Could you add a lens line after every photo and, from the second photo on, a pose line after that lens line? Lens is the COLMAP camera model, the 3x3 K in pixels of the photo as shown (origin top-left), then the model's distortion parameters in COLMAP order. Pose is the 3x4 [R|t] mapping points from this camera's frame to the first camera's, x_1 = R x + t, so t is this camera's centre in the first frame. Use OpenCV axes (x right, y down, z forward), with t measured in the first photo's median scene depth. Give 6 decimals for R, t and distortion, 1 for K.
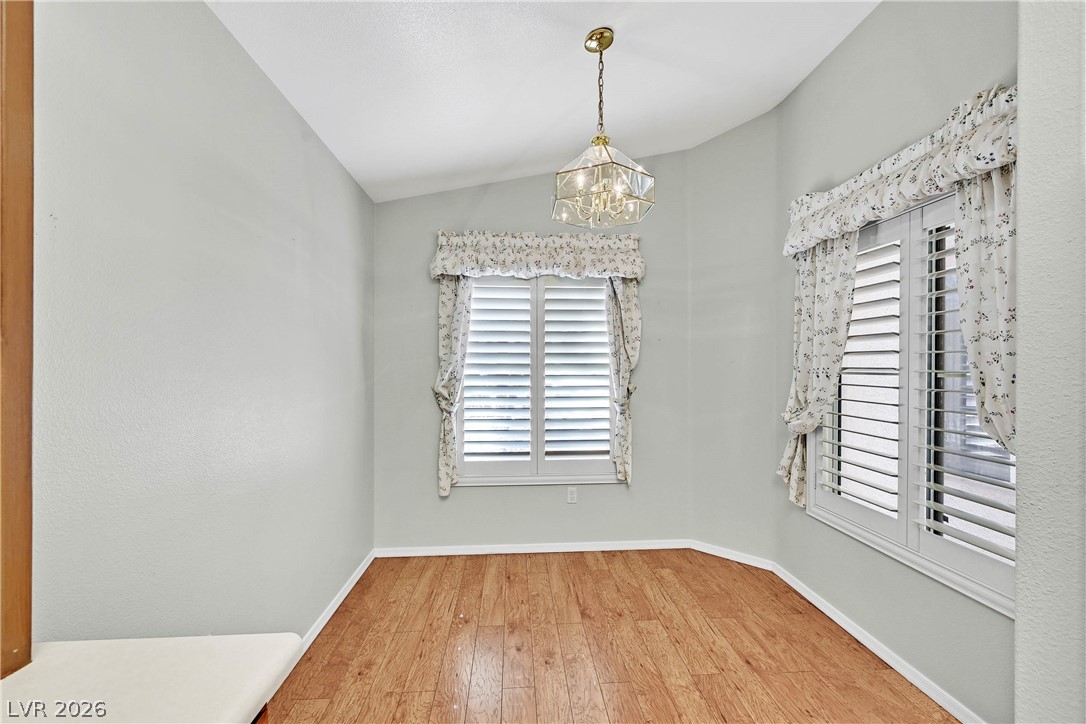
lens RADIAL K [[431.1, 0, 542.0], [0, 431.1, 360.0], [0, 0, 1]] dist [0.000692, 0.000379]
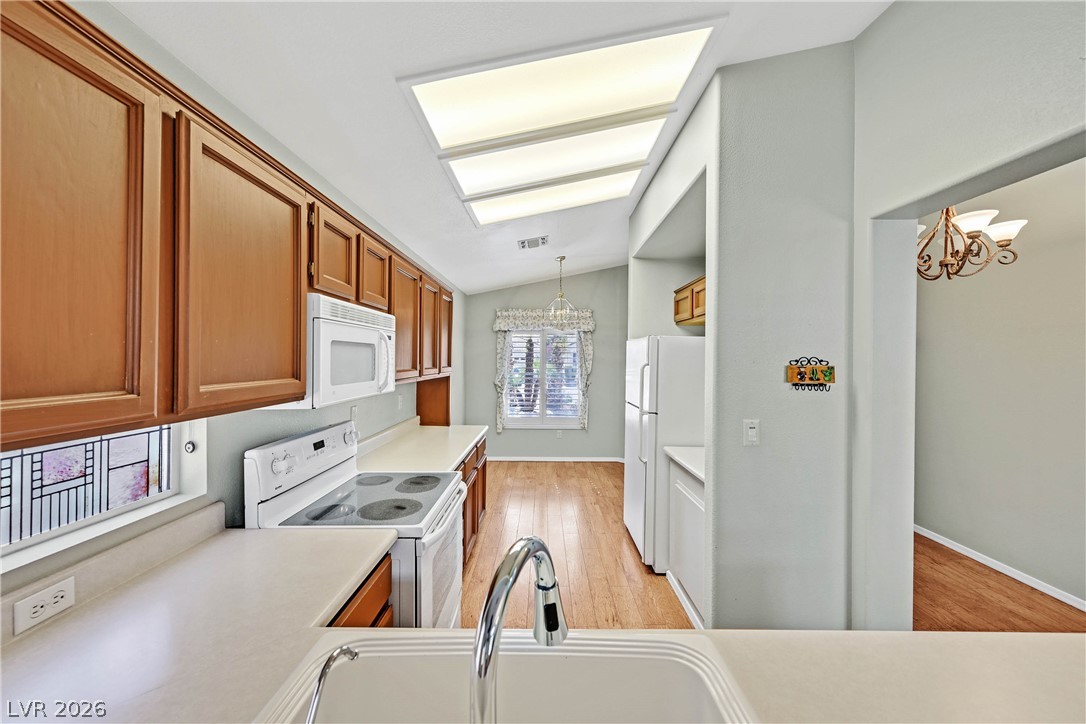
lens RADIAL K [[431.1, 0, 545.5], [0, 431.1, 358.7], [0, 0, 1]] dist [0.000692, 0.000379]
pose [[0.997712, 0.007023, -0.067241, 0.144895], [-0.006449, 0.999941, 0.008753, -0.072194], [0.067299, -0.008300, 0.997698, -1.112971]]
